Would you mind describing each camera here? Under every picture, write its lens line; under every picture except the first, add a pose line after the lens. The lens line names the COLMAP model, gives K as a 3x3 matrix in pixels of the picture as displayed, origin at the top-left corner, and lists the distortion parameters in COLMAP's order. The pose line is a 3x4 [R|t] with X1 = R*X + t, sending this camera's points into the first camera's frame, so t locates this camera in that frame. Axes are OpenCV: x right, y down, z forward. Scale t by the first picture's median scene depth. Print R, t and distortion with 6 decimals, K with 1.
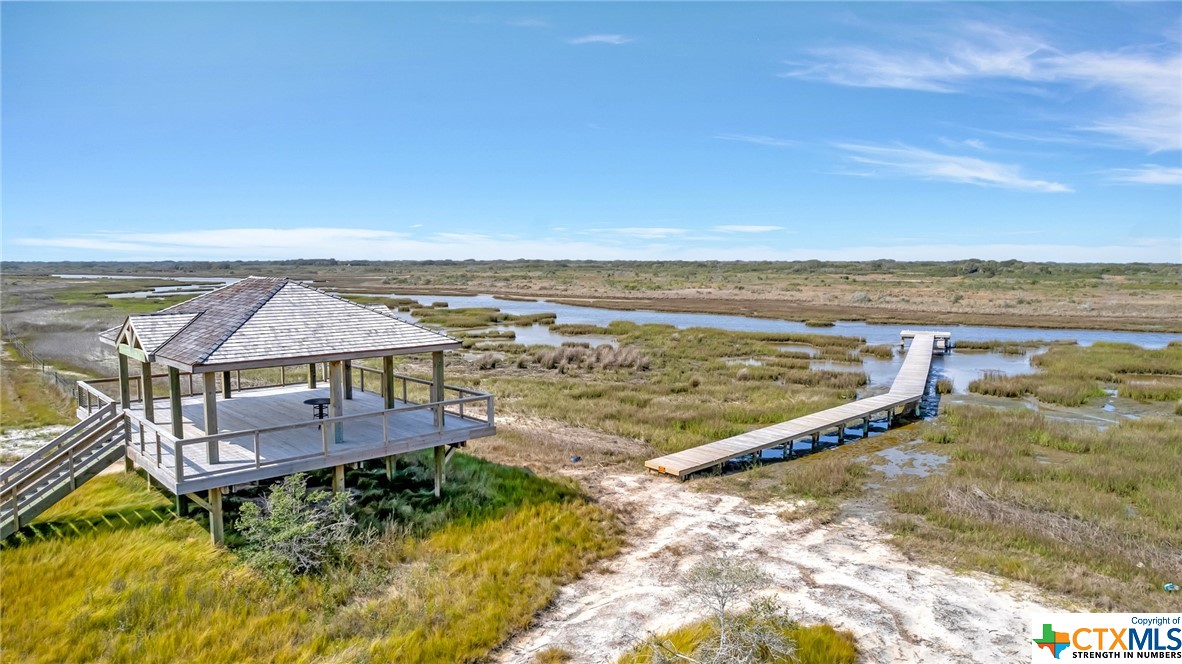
lens RADIAL K [[790.9, 0, 591.0], [0, 790.9, 332.0], [0, 0, 1]] dist [-0.077904, 0.073668]
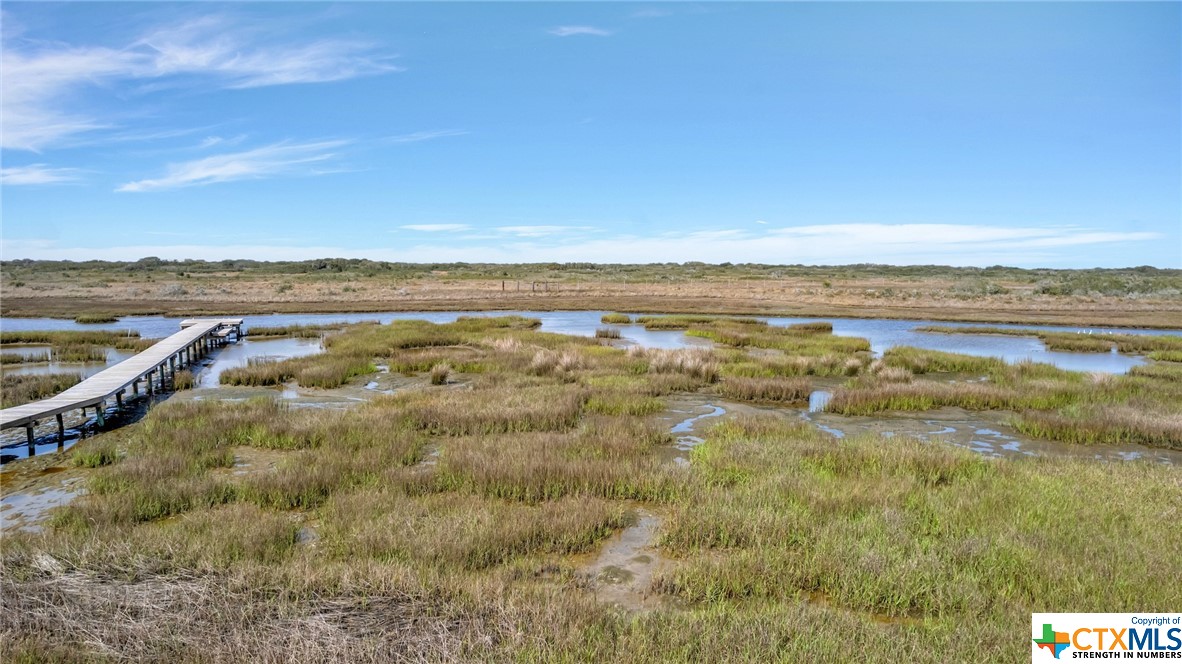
lens RADIAL K [[790.9, 0, 591.0], [0, 790.9, 332.0], [0, 0, 1]] dist [-0.077904, 0.073668]
pose [[0.710856, -0.063605, 0.700456, 0.094786], [0.062493, 0.997675, 0.027174, 0.012276], [-0.700556, 0.024456, 0.713178, 0.080354]]
